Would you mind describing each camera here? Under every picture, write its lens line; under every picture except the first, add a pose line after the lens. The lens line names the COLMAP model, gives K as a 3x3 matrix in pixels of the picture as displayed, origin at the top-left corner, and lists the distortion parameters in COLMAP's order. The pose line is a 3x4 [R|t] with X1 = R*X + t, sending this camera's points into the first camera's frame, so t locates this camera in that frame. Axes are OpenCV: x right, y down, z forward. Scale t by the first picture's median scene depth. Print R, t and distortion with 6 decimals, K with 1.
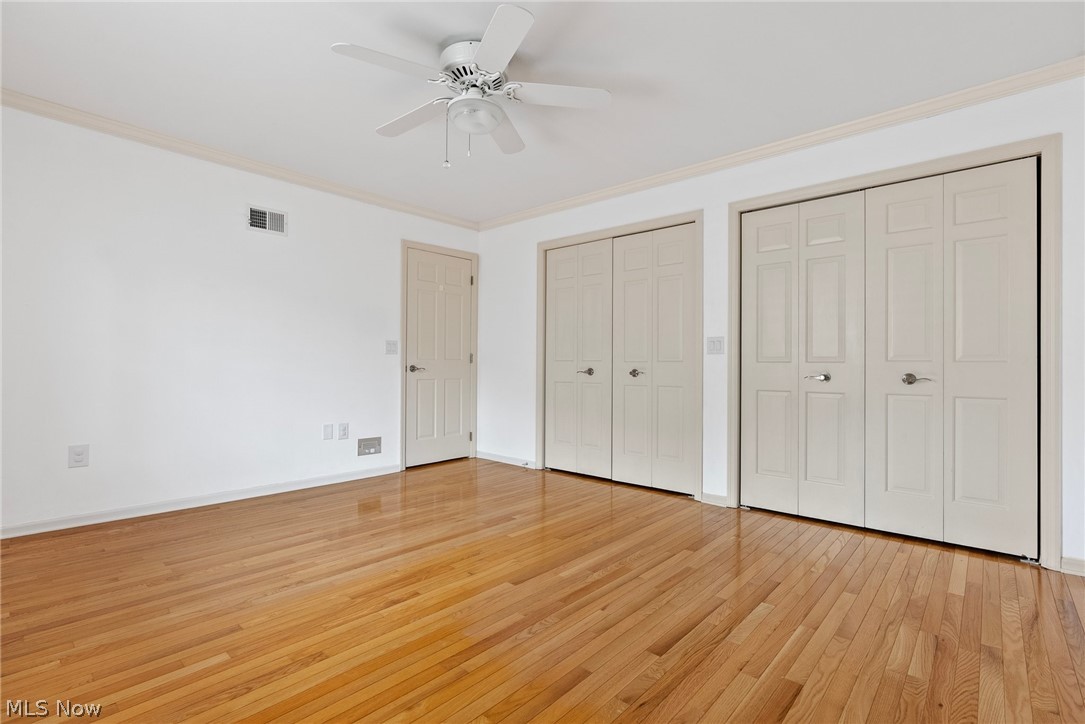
lens RADIAL K [[497.5, 0, 542.5], [0, 497.5, 362.0], [0, 0, 1]] dist [-0.000009, -0.000103]
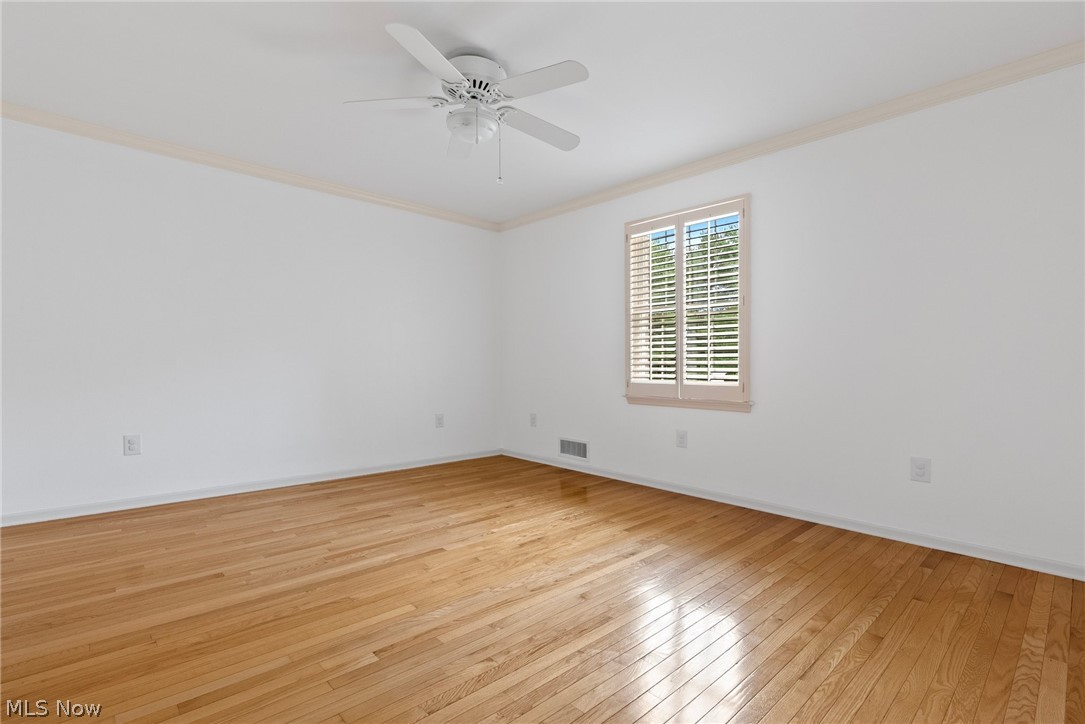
lens RADIAL K [[497.5, 0, 542.5], [0, 497.5, 362.0], [0, 0, 1]] dist [-0.000009, -0.000103]
pose [[-0.995765, -0.013980, 0.090865, -0.384050], [-0.015165, 0.999809, -0.012355, 0.014969], [-0.090675, -0.013681, -0.995787, 2.105966]]
